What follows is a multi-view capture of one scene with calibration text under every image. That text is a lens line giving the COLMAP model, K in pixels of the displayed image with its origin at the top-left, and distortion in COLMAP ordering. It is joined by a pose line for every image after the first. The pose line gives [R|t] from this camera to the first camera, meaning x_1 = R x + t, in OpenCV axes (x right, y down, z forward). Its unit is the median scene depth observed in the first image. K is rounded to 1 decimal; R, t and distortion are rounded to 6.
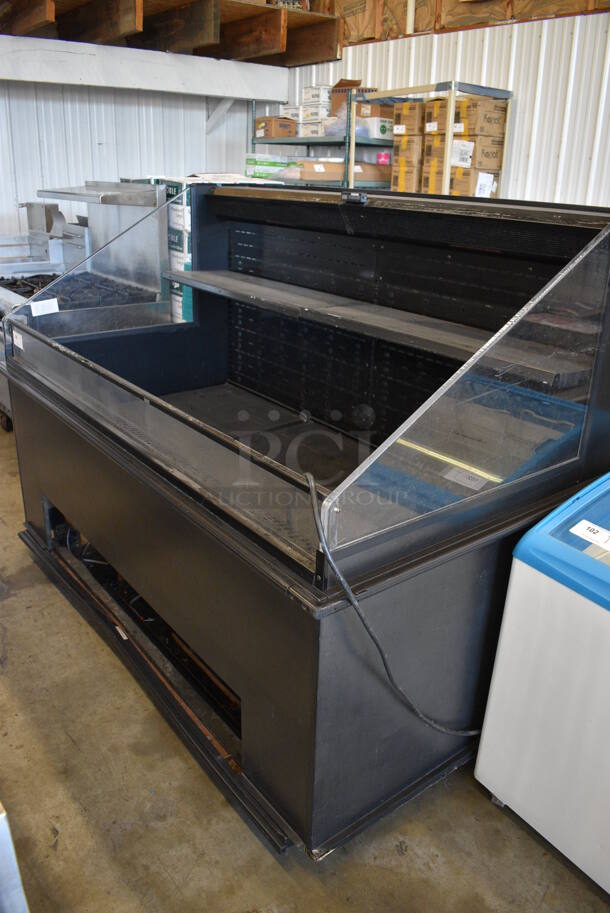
lens RADIAL K [[713.7, 0, 305.0], [0, 713.7, 456.5], [0, 0, 1]] dist [-0.100930, 0.016758]
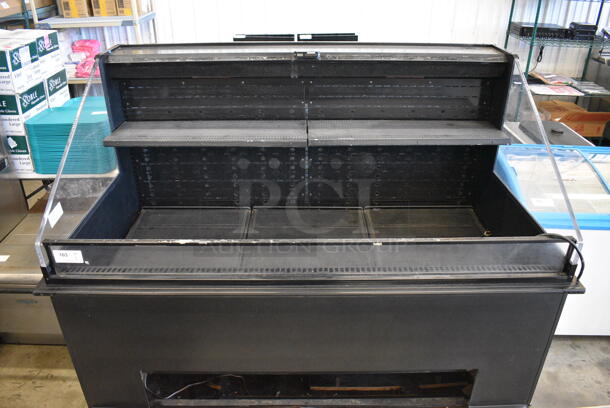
lens RADIAL K [[476.8, 0, 305.0], [0, 476.8, 204.0], [0, 0, 1]] dist [-0.100930, 0.016758]
pose [[0.605805, -0.403929, 0.685450, -0.669803], [0.314800, 0.912923, 0.259754, -0.320069], [-0.730686, 0.058420, 0.680210, 0.344574]]
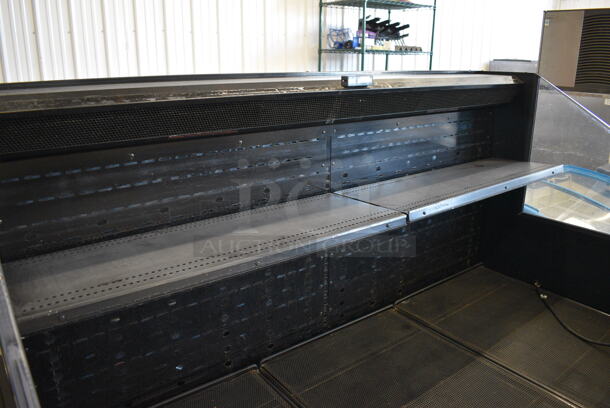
lens RADIAL K [[476.8, 0, 305.0], [0, 476.8, 204.0], [0, 0, 1]] dist [-0.100930, 0.016758]
pose [[-0.002030, -0.320769, 0.947155, -0.507462], [0.373460, 0.878383, 0.298278, -0.407241], [-0.927644, 0.354330, 0.118012, 0.980239]]
